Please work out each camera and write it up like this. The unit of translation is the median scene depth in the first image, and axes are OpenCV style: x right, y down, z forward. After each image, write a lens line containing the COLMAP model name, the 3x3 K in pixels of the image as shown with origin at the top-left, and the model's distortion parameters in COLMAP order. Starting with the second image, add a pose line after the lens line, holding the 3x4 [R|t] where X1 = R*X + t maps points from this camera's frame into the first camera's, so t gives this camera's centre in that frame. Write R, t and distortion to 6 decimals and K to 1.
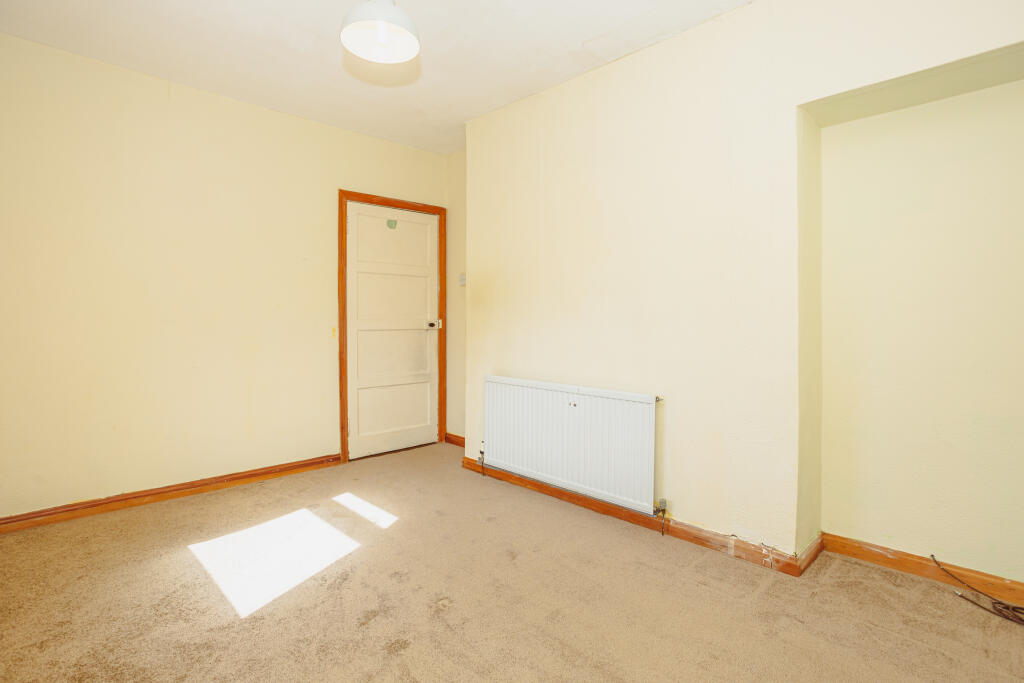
lens RADIAL K [[498.9, 0, 511.6], [0, 498.9, 320.1], [0, 0, 1]] dist [0.001664, 0.001186]
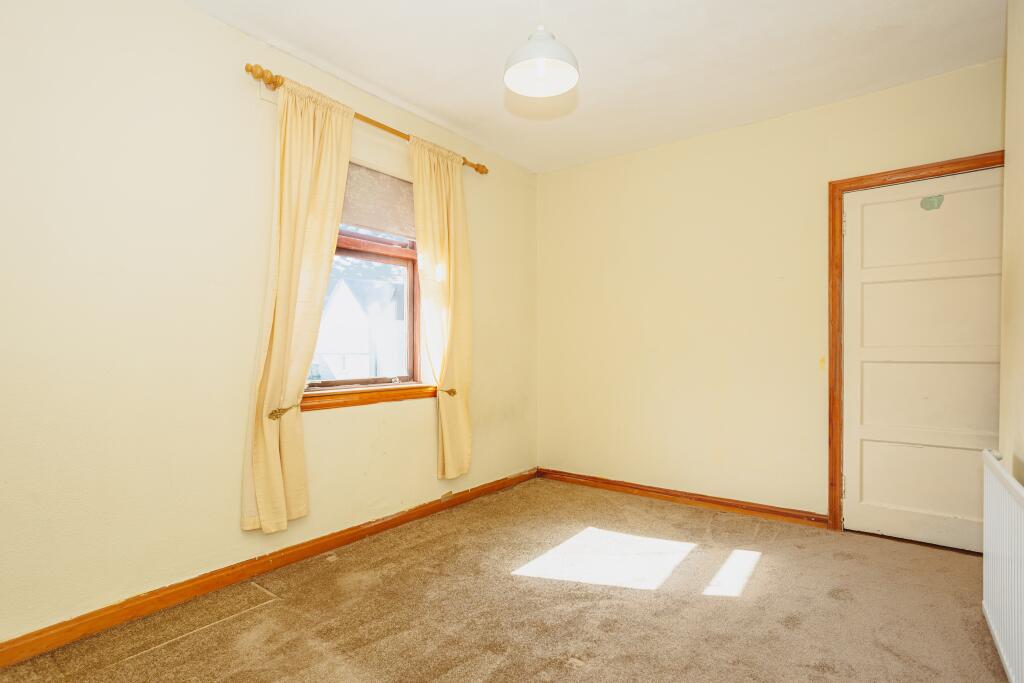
lens RADIAL K [[515.1, 0, 511.9], [0, 515.1, 351.7], [0, 0, 1]] dist [-0.002773, 0.000311]
pose [[0.153305, 0.001432, -0.988178, 0.468351], [0.007288, 0.999970, 0.002580, 0.000413], [0.988152, -0.007598, 0.153290, 0.455157]]
